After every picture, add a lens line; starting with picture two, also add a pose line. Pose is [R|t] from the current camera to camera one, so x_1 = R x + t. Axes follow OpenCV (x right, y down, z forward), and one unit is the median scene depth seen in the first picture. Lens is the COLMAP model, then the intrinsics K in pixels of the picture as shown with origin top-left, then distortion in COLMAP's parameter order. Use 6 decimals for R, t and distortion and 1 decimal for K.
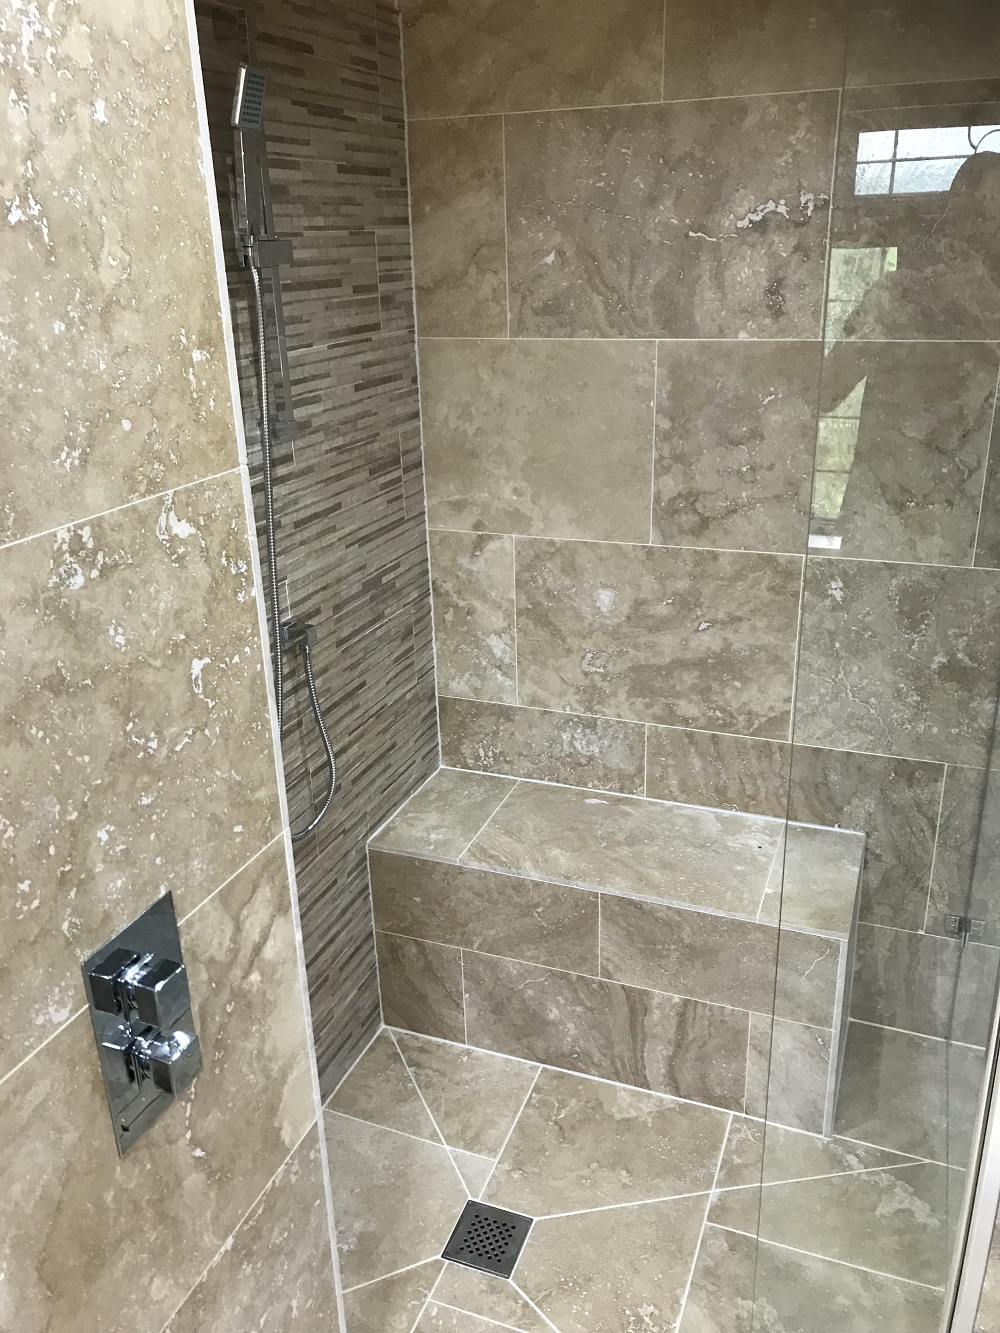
lens RADIAL K [[1078.4, 0, 512.1], [0, 1078.4, 658.7], [0, 0, 1]] dist [0.049505, -0.062520]
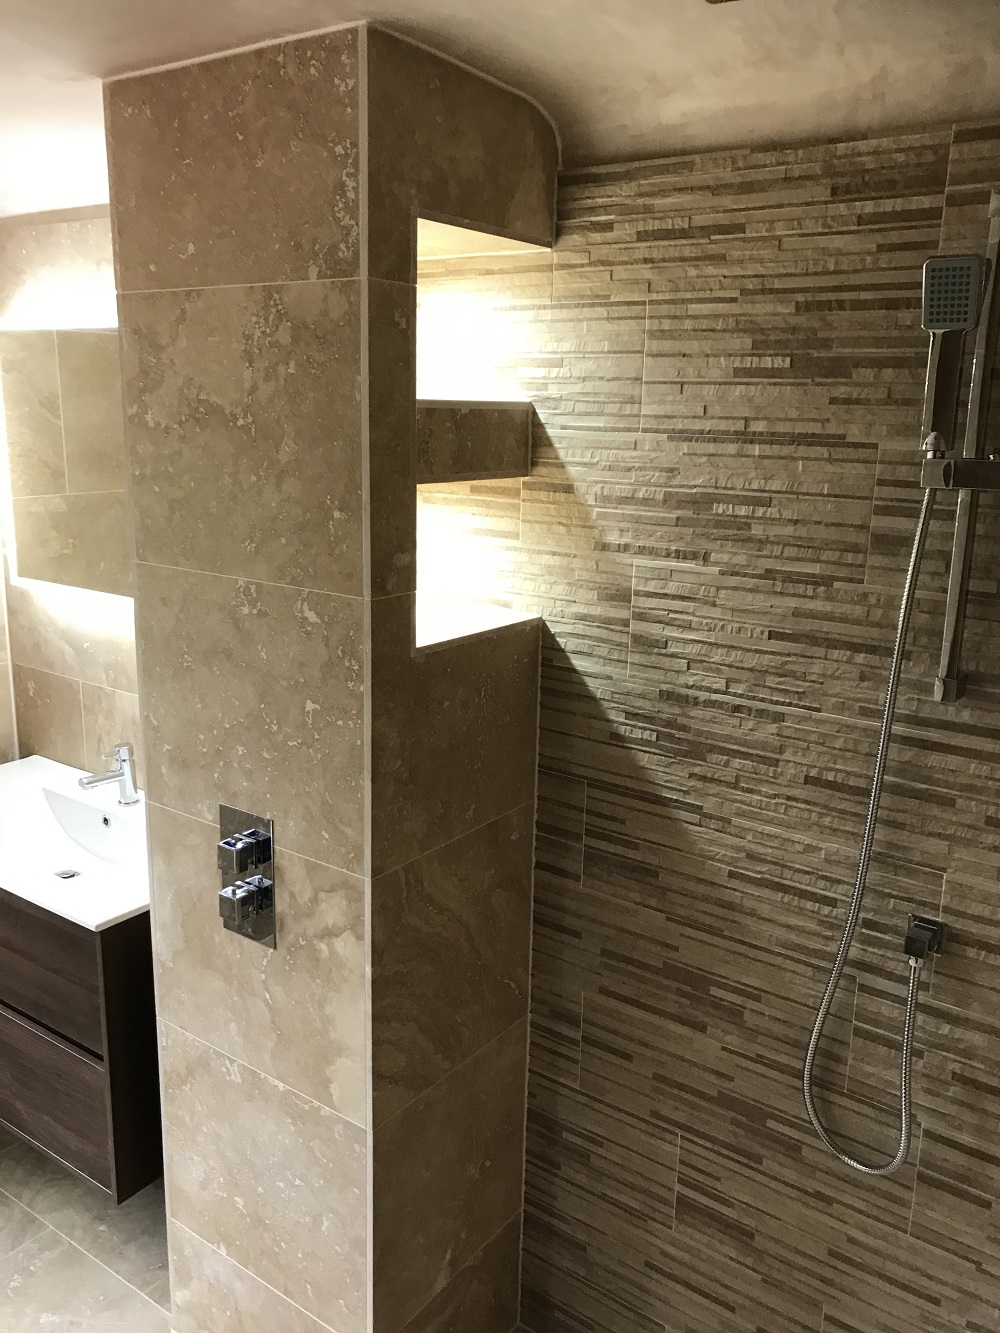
lens RADIAL K [[1078.4, 0, 499.8], [0, 1078.4, 660.6], [0, 0, 1]] dist [0.049505, -0.062520]
pose [[-0.246263, 0.244394, -0.937884, 0.596894], [-0.367938, 0.871669, 0.323751, -0.362414], [0.896647, 0.424811, -0.124738, 0.798931]]
